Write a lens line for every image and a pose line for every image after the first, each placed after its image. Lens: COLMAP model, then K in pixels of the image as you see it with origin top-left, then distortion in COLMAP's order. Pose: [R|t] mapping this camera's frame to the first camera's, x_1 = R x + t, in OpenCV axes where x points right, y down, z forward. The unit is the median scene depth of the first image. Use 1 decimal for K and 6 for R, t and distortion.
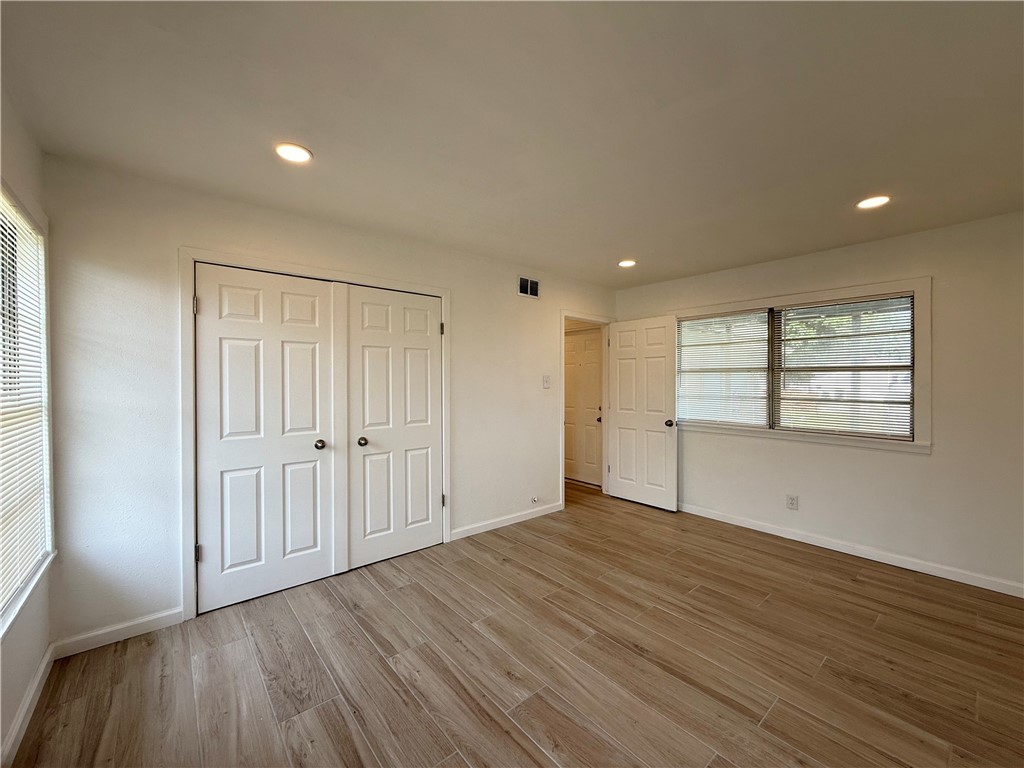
lens RADIAL K [[410.0, 0, 507.9], [0, 410.0, 384.6], [0, 0, 1]] dist [-0.000293, 0.000380]
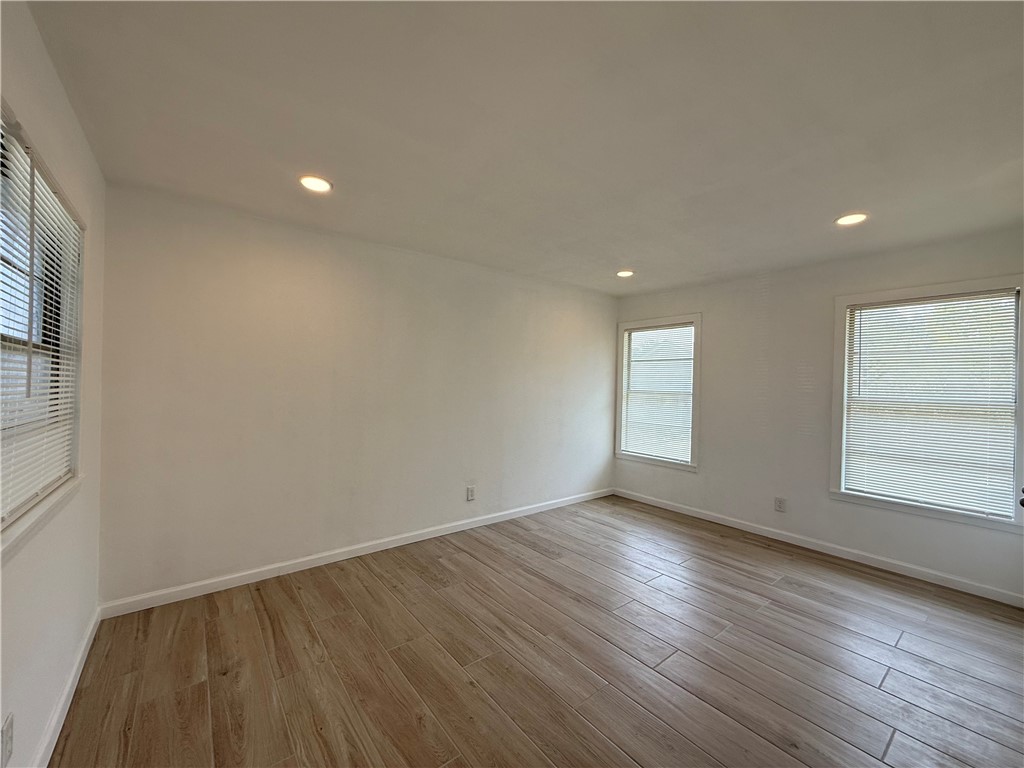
lens RADIAL K [[410.0, 0, 507.9], [0, 410.0, 384.6], [0, 0, 1]] dist [-0.000293, 0.000380]
pose [[-0.998959, -0.020722, 0.040632, 0.488538], [-0.020314, 0.999739, 0.010419, -0.018853], [-0.040837, 0.009582, -0.999120, 2.230129]]
